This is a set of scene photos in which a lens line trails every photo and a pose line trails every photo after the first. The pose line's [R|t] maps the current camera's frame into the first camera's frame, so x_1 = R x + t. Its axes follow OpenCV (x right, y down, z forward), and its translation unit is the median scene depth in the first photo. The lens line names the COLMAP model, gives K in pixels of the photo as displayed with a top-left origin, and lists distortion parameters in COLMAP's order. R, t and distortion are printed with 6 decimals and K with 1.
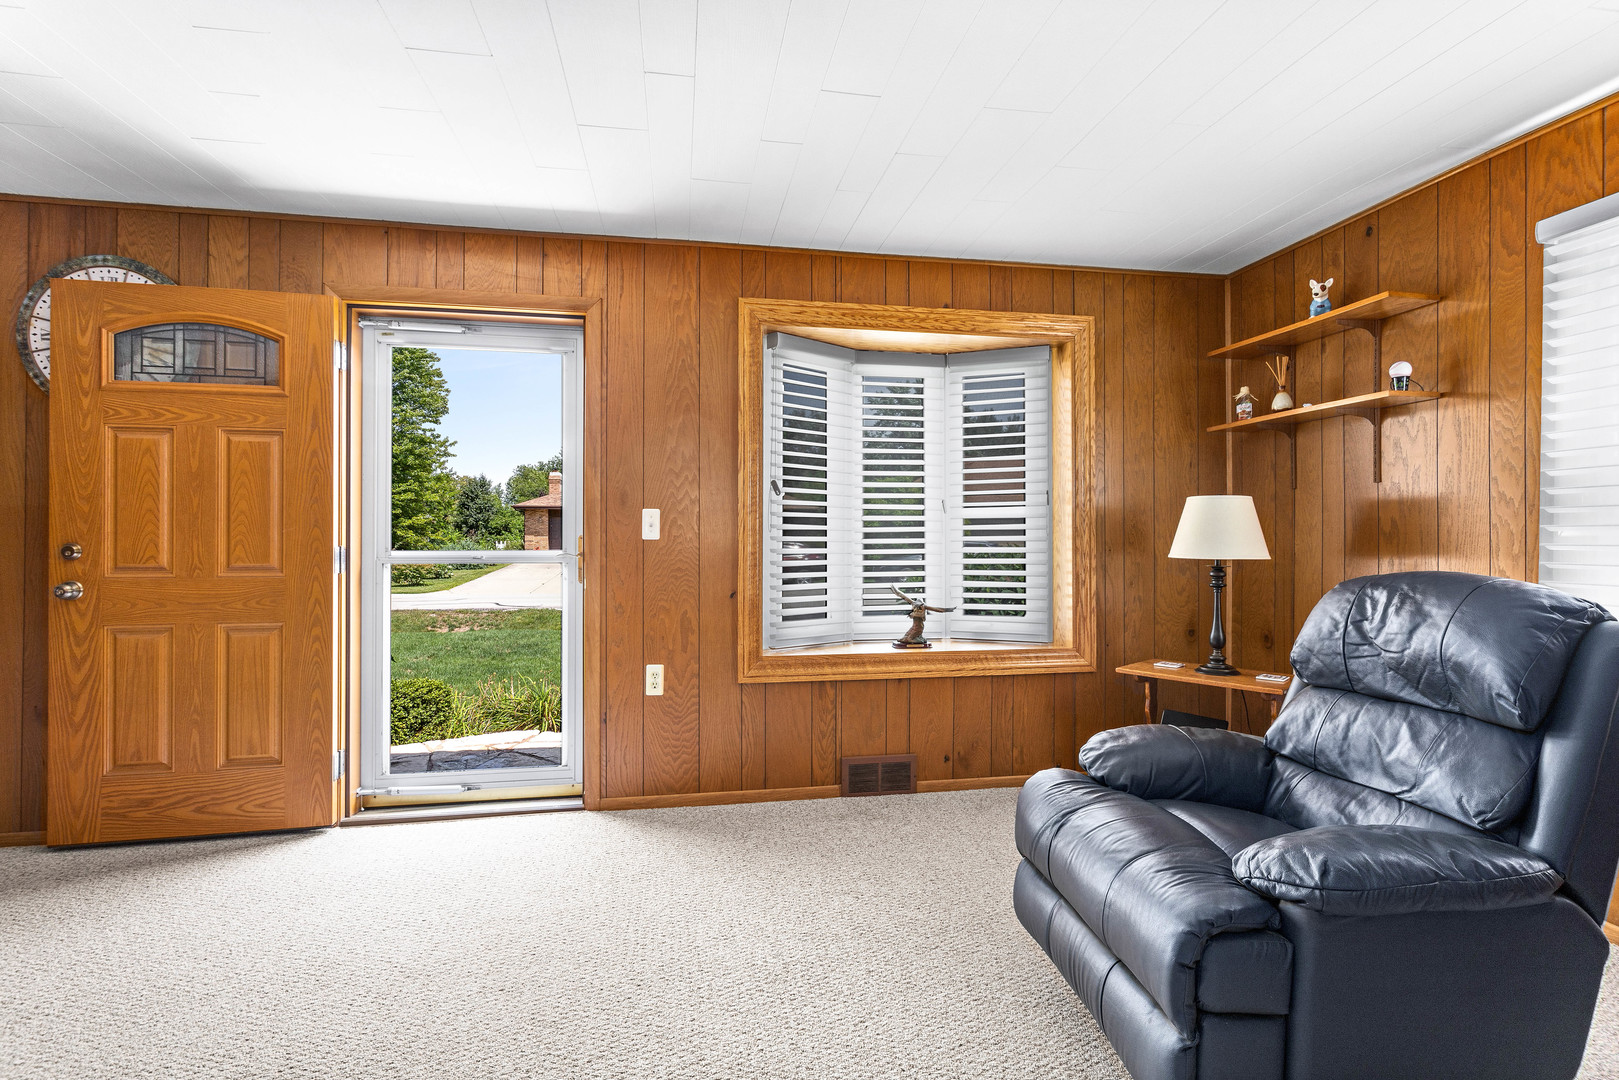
lens RADIAL K [[780.1, 0, 805.6], [0, 780.1, 536.1], [0, 0, 1]] dist [0.000467, 0.001496]
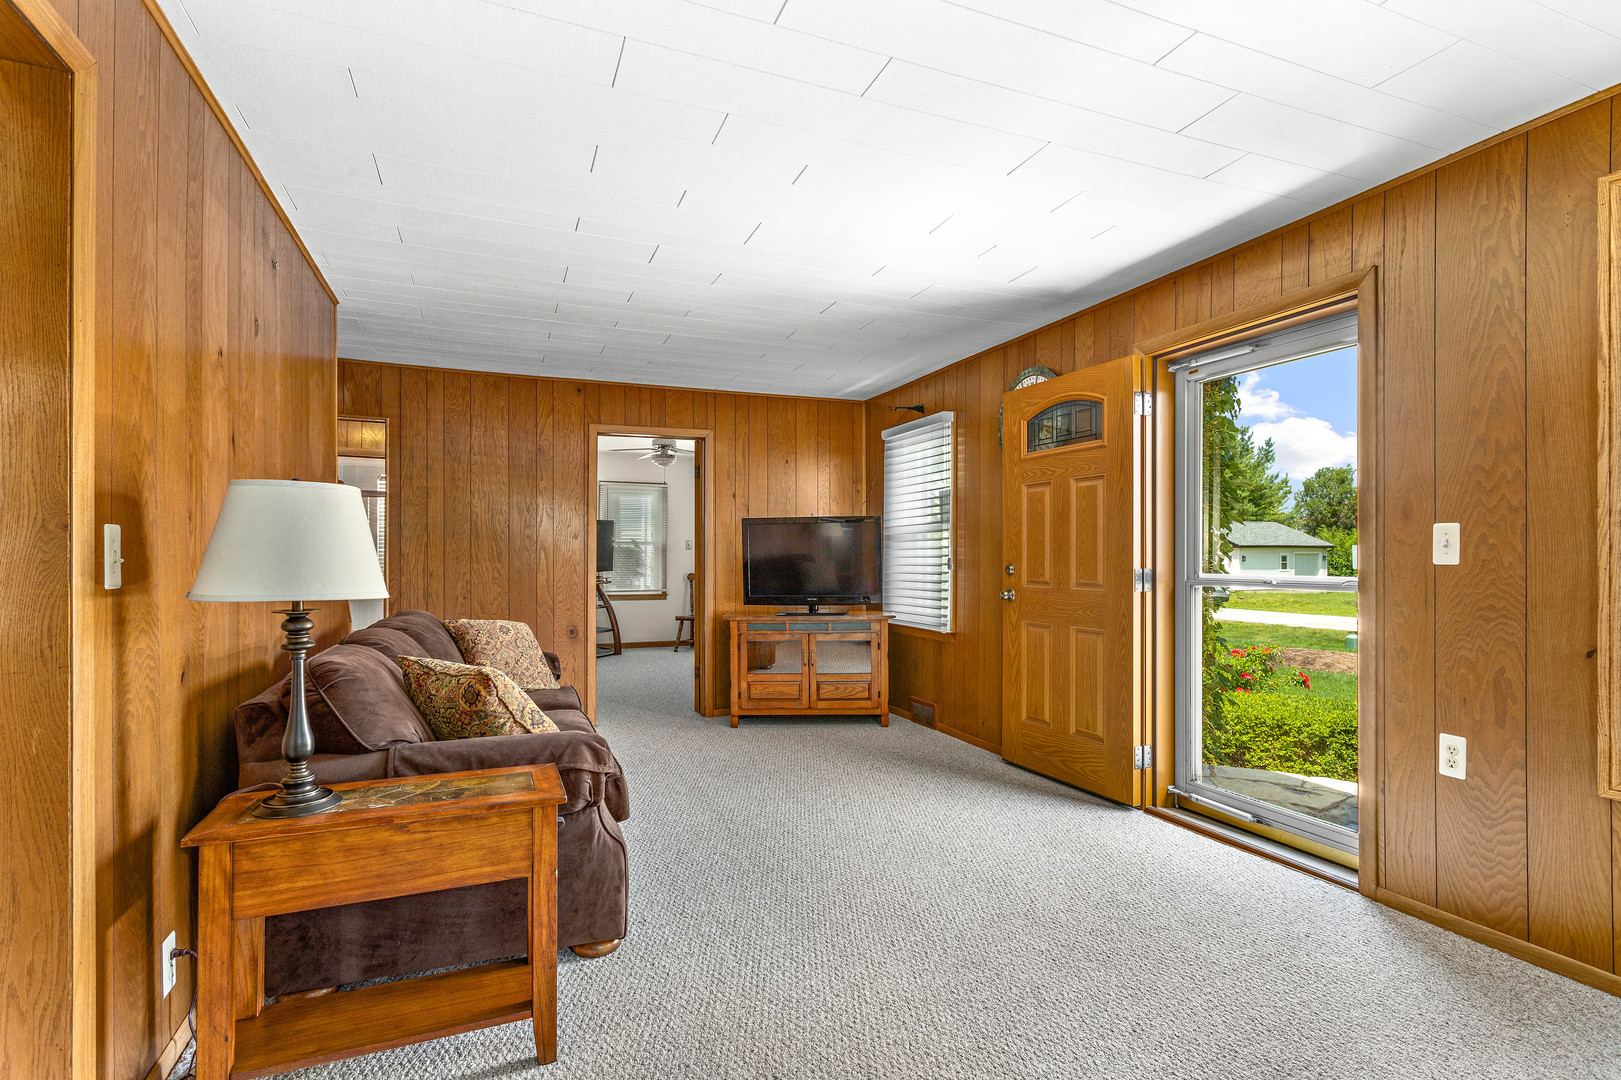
lens RADIAL K [[781.0, 0, 807.9], [0, 781.0, 552.2], [0, 0, 1]] dist [0.000467, 0.001496]
pose [[0.204726, -0.007526, -0.978790, 0.403182], [-0.000132, 0.999970, -0.007716, -0.001639], [0.978819, 0.001709, 0.204719, 0.256409]]
